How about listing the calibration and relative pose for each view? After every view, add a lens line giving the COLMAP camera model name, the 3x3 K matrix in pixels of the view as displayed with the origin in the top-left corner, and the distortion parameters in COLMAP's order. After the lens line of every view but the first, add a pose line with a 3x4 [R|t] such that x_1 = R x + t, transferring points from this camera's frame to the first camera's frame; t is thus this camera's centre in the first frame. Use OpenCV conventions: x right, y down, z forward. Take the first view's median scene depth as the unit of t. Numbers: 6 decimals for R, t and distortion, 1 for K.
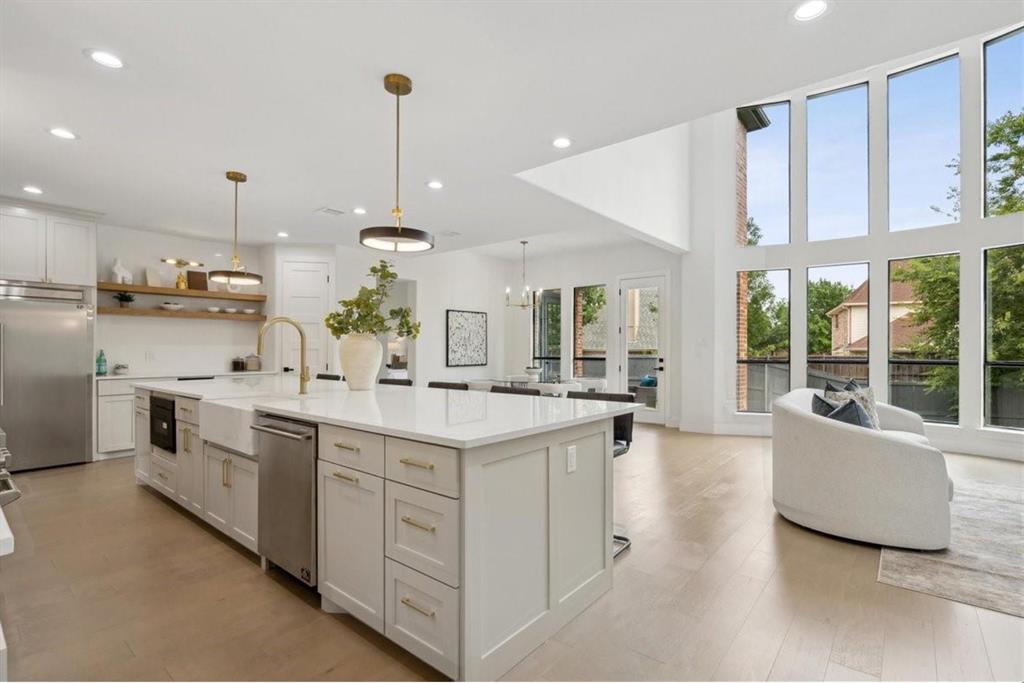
lens RADIAL K [[474.9, 0, 512.0], [0, 474.9, 341.5], [0, 0, 1]] dist [-0.000759, -0.000182]
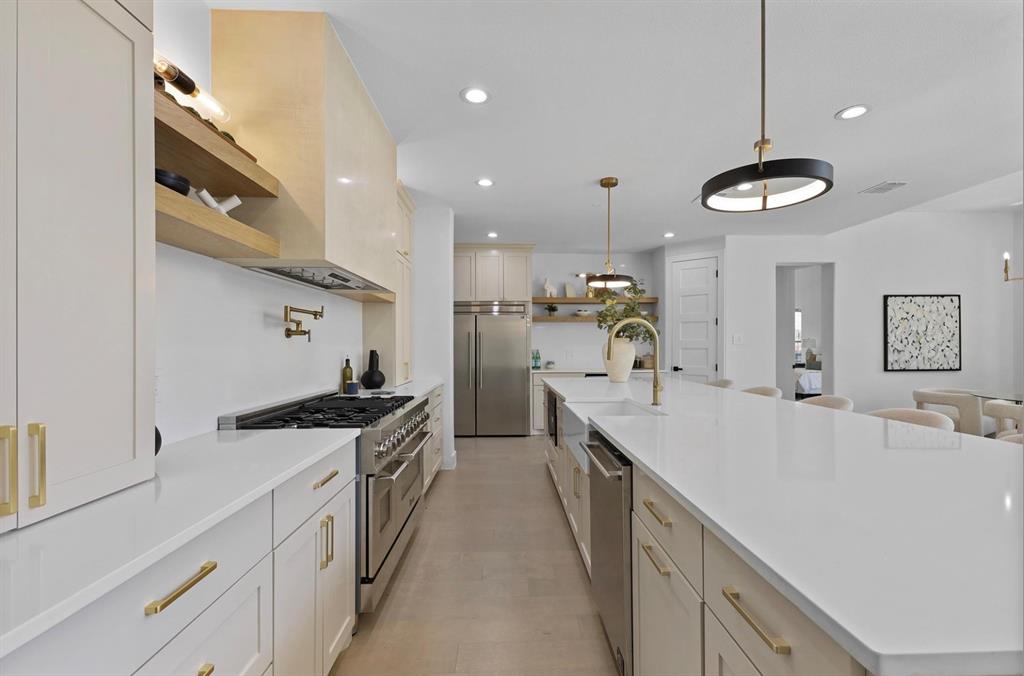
lens RADIAL K [[436.6, 0, 517.2], [0, 436.6, 342.2], [0, 0, 1]] dist [0.011459, -0.000259]
pose [[0.667331, -0.009658, -0.744698, -0.009317], [0.016273, 0.999866, 0.001615, -0.004943], [0.744583, -0.013197, 0.667399, 0.150770]]
